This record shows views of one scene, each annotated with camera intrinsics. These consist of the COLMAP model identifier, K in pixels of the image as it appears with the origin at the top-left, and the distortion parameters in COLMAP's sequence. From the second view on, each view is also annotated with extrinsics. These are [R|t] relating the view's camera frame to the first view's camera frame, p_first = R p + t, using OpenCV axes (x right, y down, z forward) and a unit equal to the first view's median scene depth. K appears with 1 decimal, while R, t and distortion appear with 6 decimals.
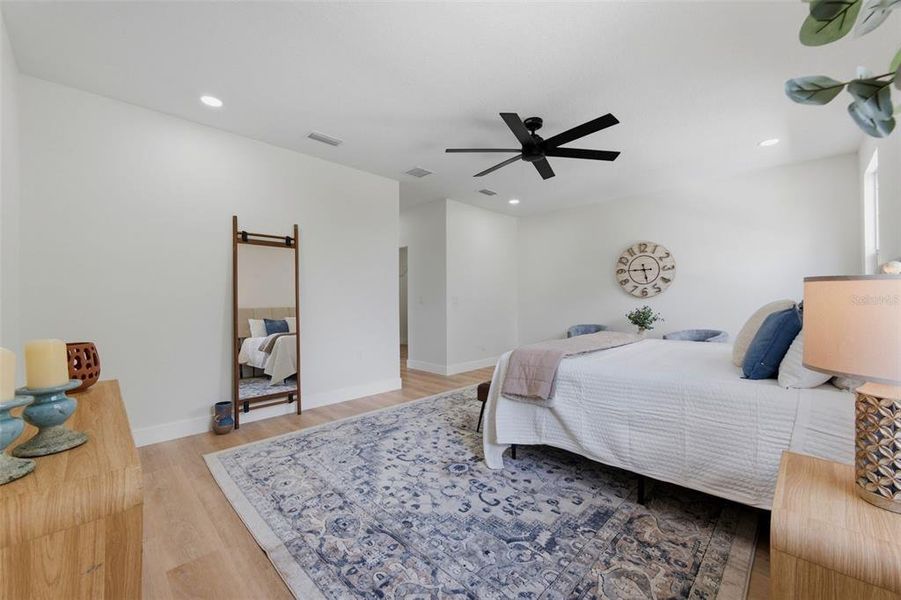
lens RADIAL K [[357.1, 0, 452.1], [0, 357.1, 295.6], [0, 0, 1]] dist [-0.001253, 0.000272]
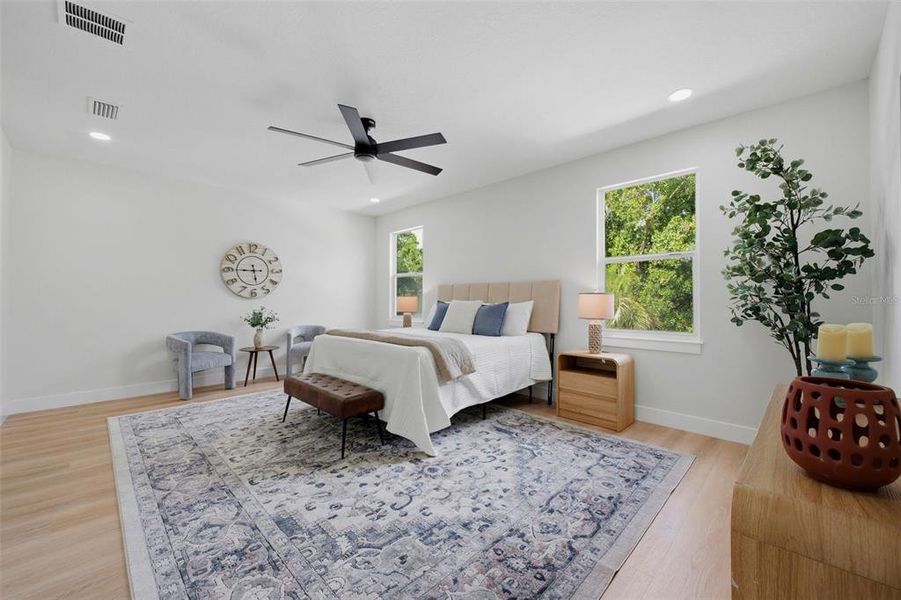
lens RADIAL K [[357.1, 0, 452.1], [0, 357.1, 295.6], [0, 0, 1]] dist [-0.001253, 0.000272]
pose [[-0.002663, 0.017679, 0.999840, -0.844213], [-0.008337, 0.999809, -0.017701, 0.018843], [-0.999962, -0.008383, -0.002515, 0.834309]]
